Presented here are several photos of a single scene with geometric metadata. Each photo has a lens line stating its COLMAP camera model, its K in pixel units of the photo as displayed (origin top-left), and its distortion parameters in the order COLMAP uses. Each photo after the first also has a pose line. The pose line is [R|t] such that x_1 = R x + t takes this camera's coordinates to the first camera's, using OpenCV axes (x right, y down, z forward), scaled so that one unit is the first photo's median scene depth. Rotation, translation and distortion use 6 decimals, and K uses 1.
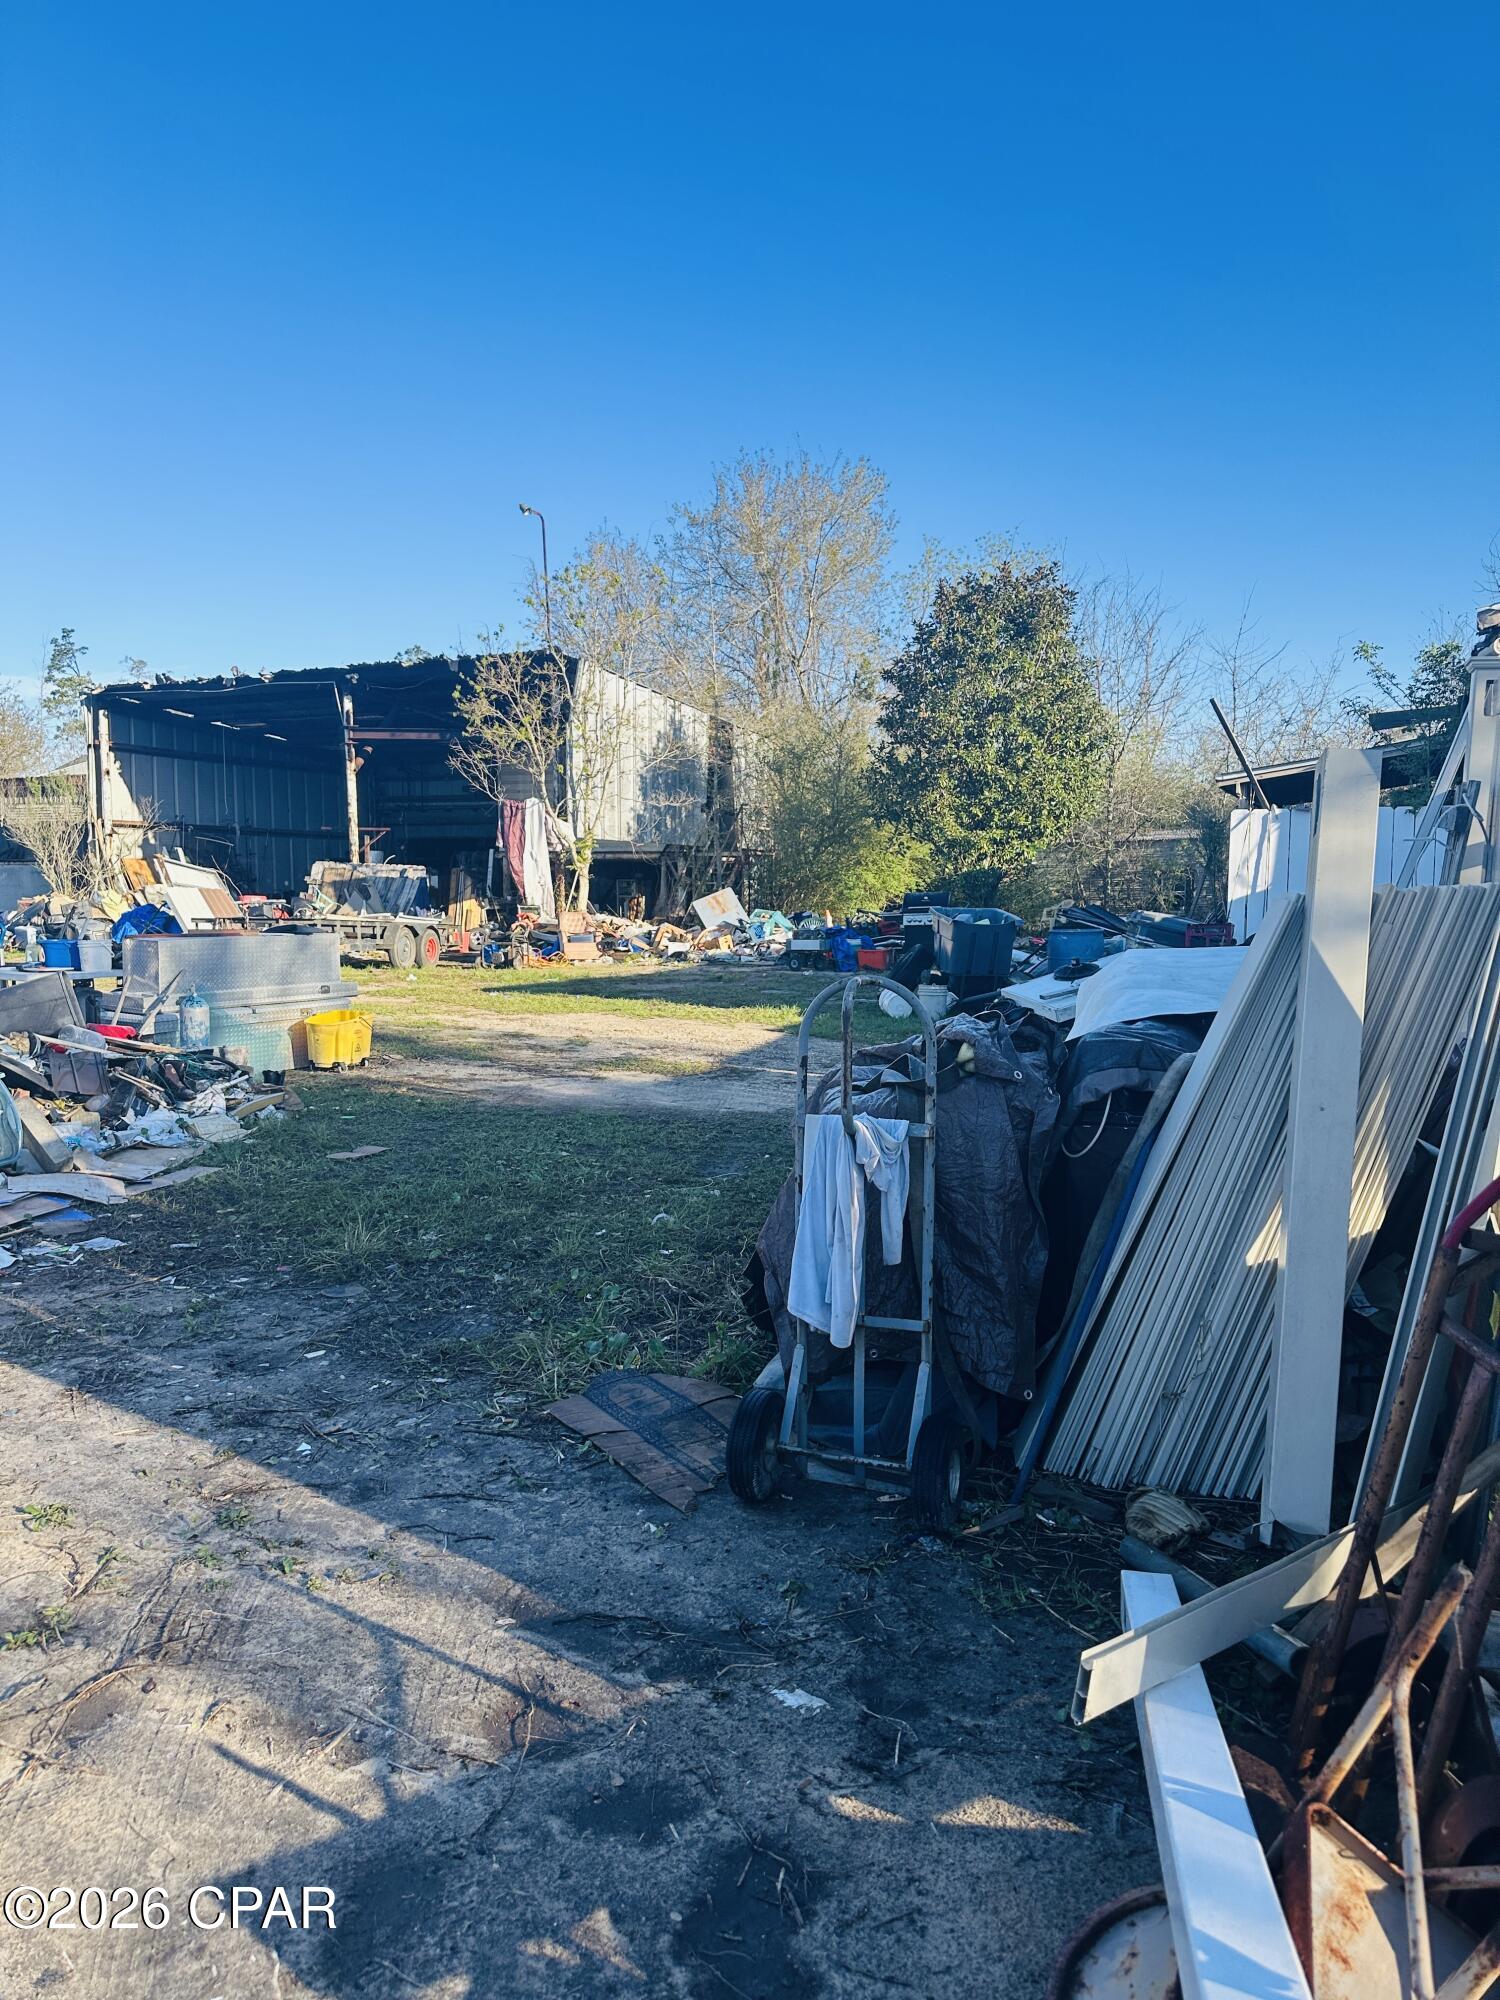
lens RADIAL K [[1468.4, 0, 757.7], [0, 1468.4, 1012.6], [0, 0, 1]] dist [0.148714, -0.001247]
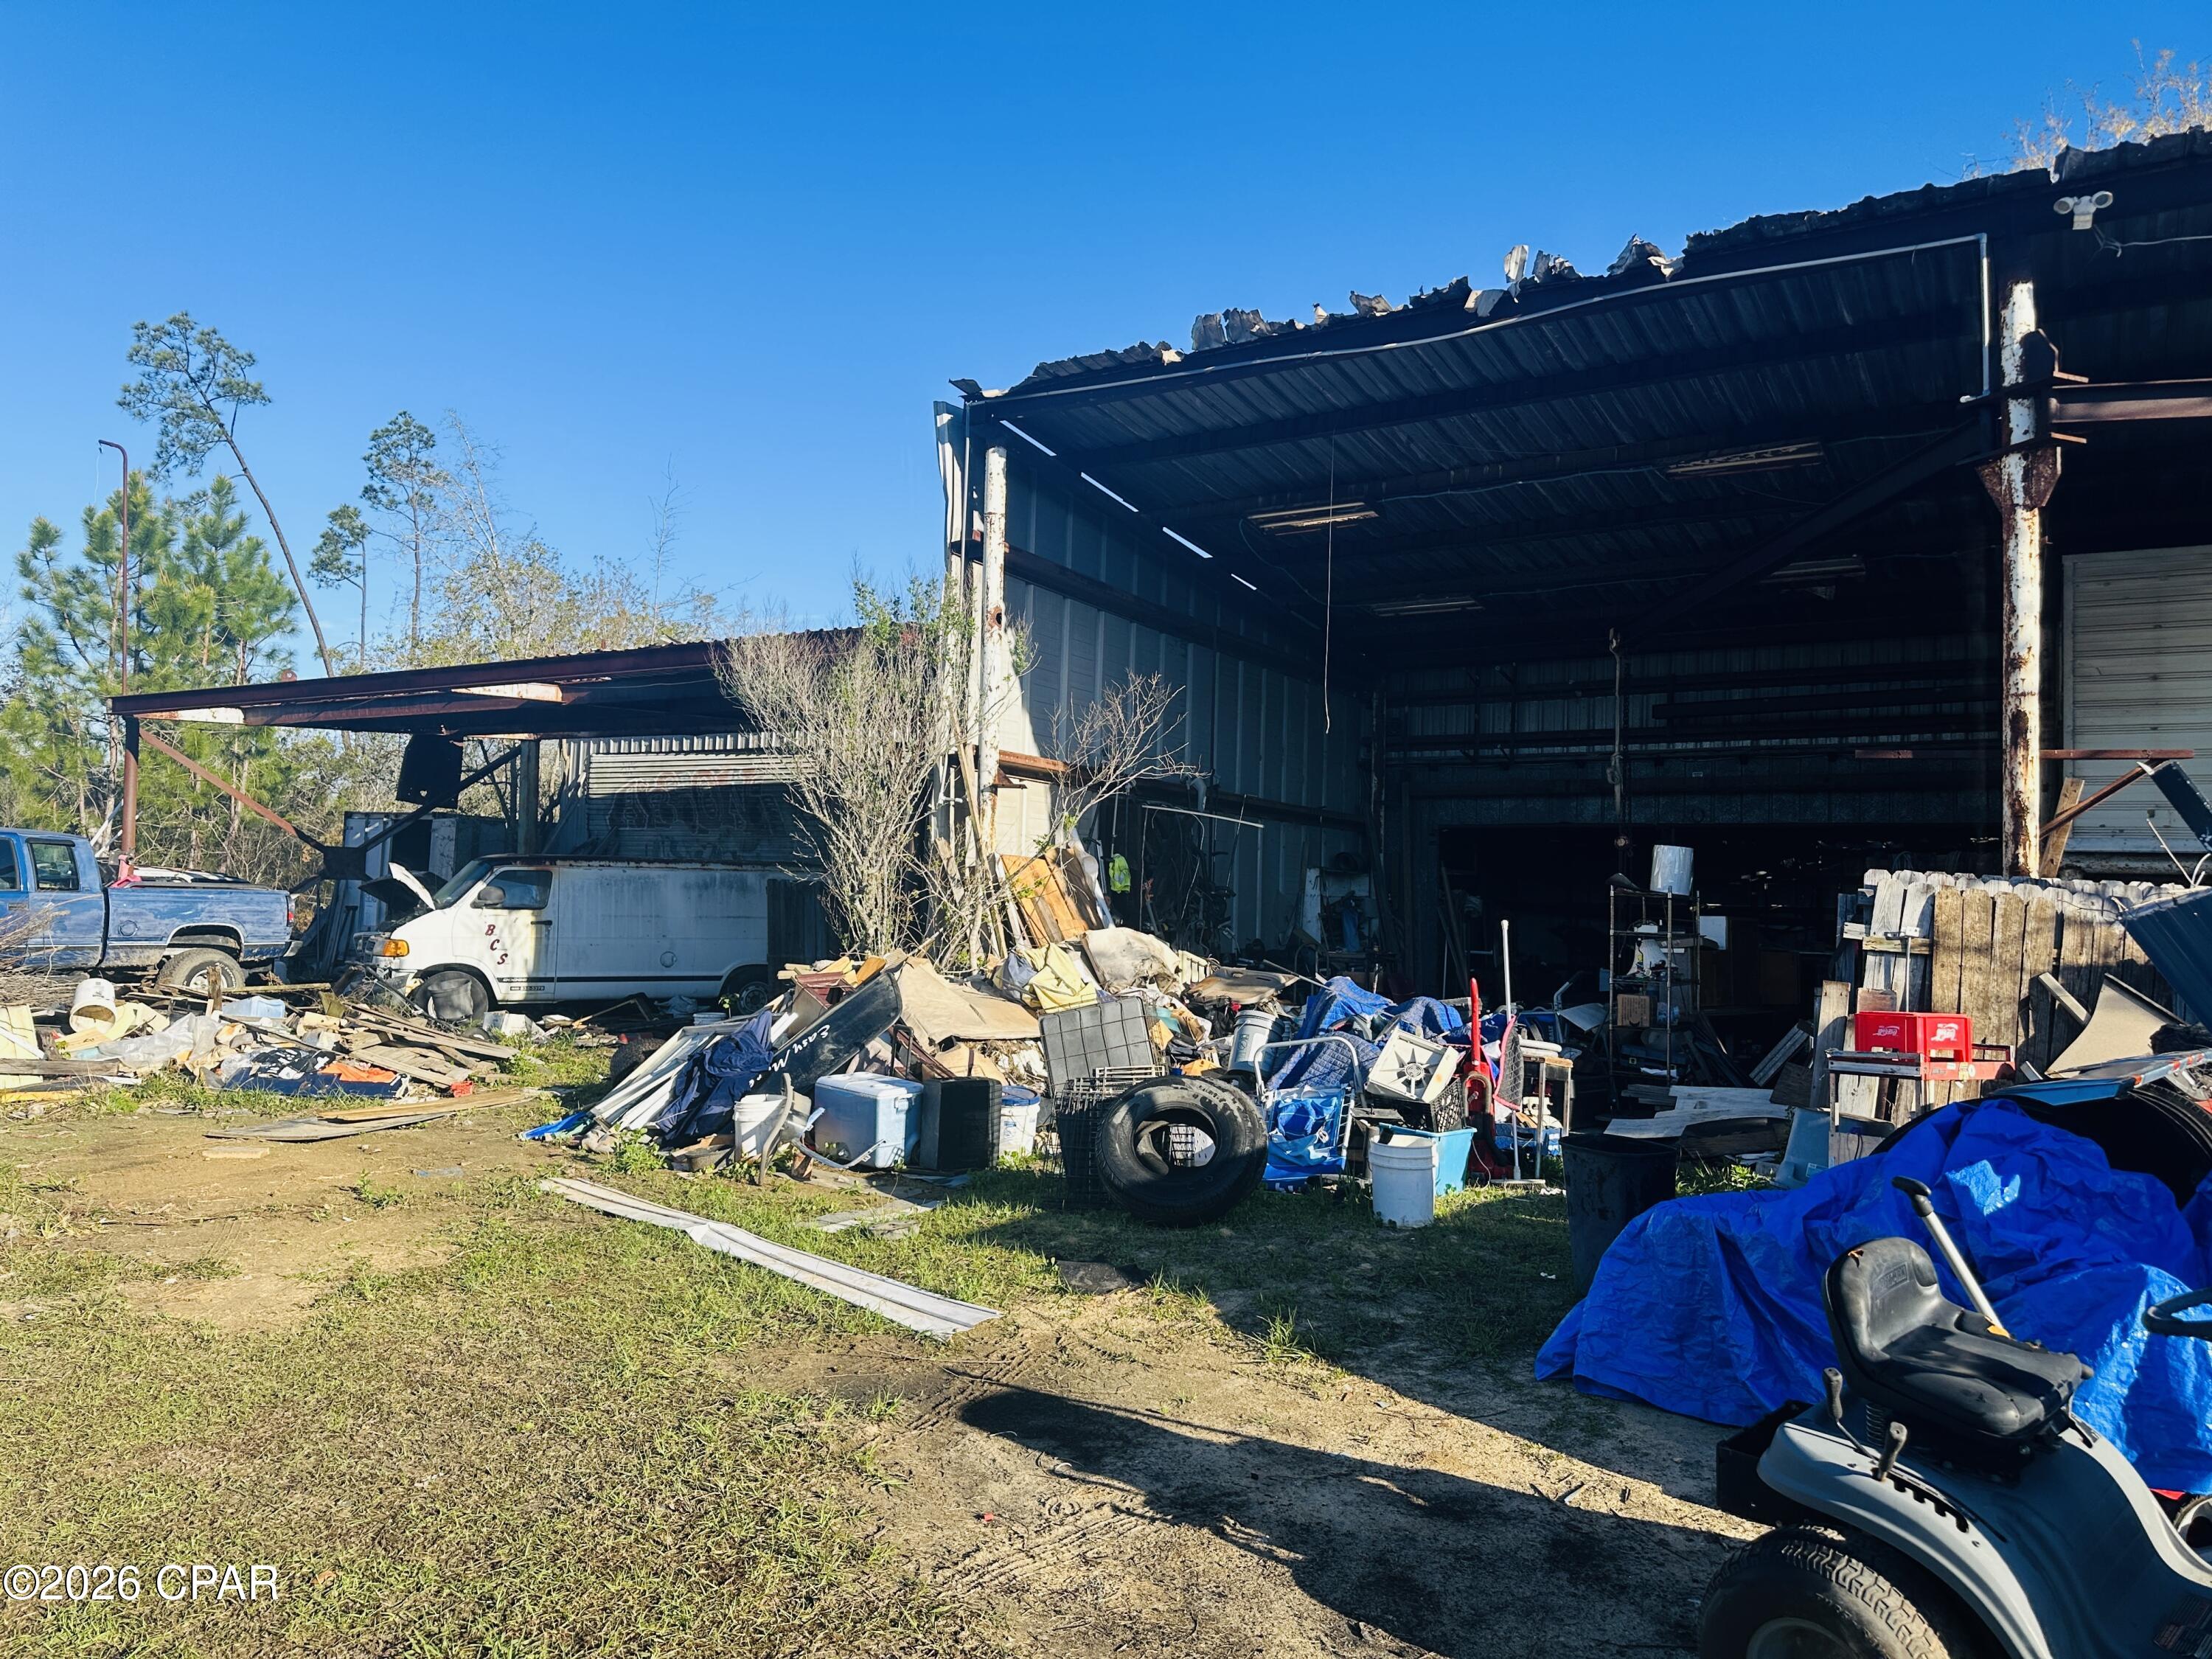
lens RADIAL K [[1513.5, 0, 1106.4], [0, 1513.5, 896.1], [0, 0, 1]] dist [0.071530, -0.034377]
pose [[0.999050, 0.023299, -0.036815, -0.471669], [-0.026707, 0.995123, -0.094963, -0.073381], [0.034423, 0.095856, 0.994800, 0.786272]]
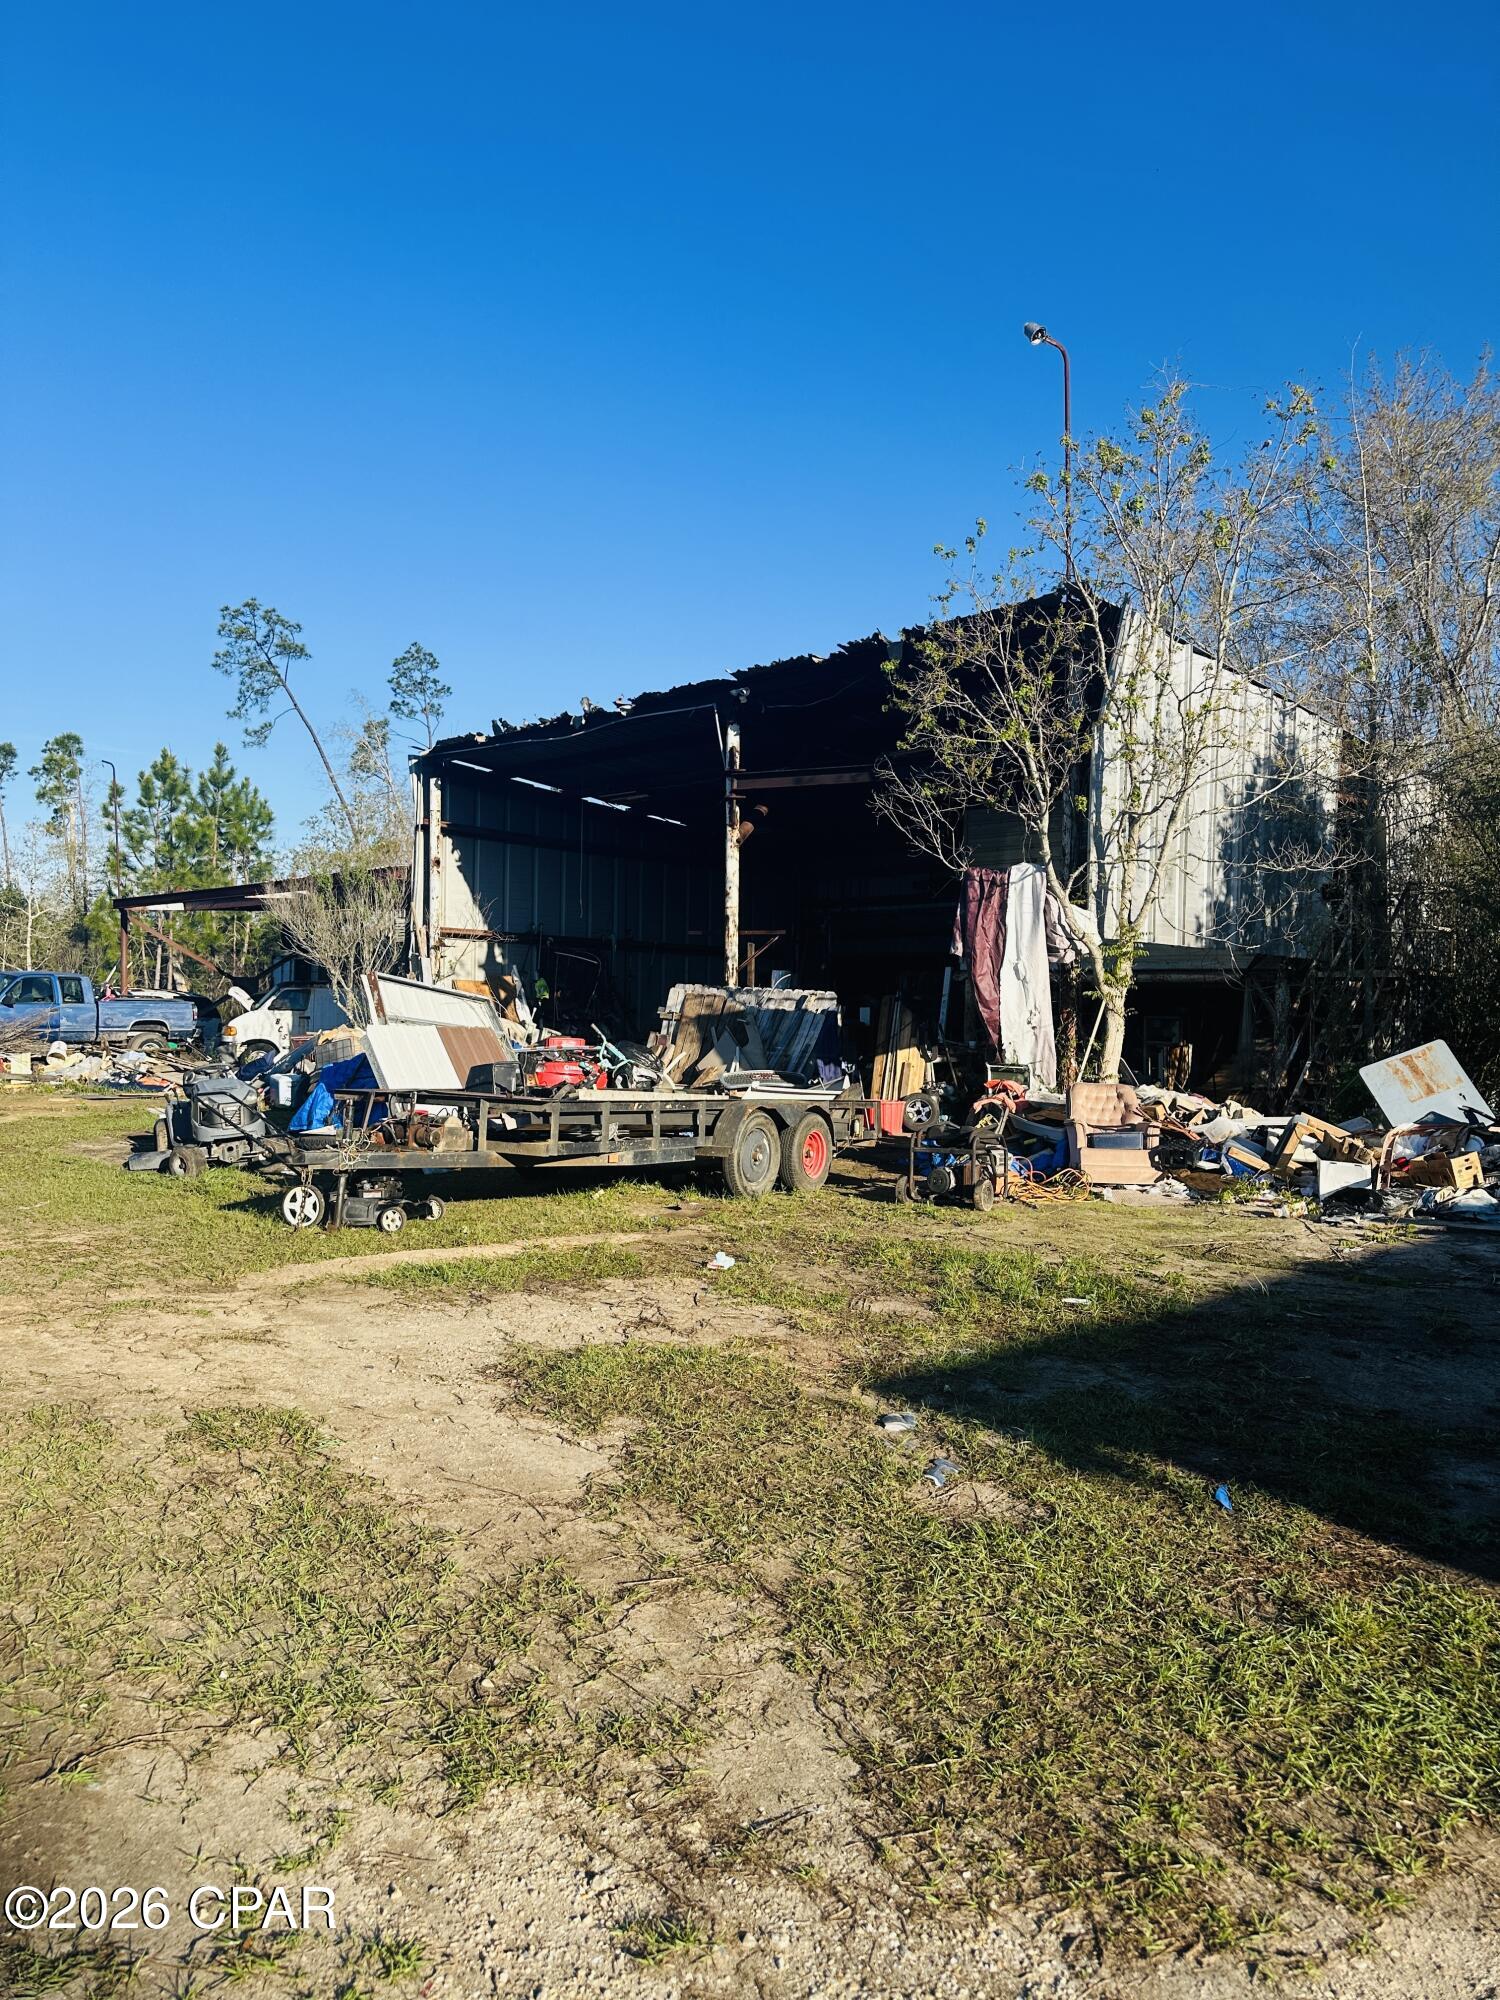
lens RADIAL K [[1468.4, 0, 757.7], [0, 1468.4, 1012.6], [0, 0, 1]] dist [0.148714, -0.001247]
pose [[0.950927, 0.016384, -0.308982, -0.076220], [-0.044001, 0.995609, -0.082625, -0.043234], [0.306272, 0.092166, 0.947472, 0.462520]]
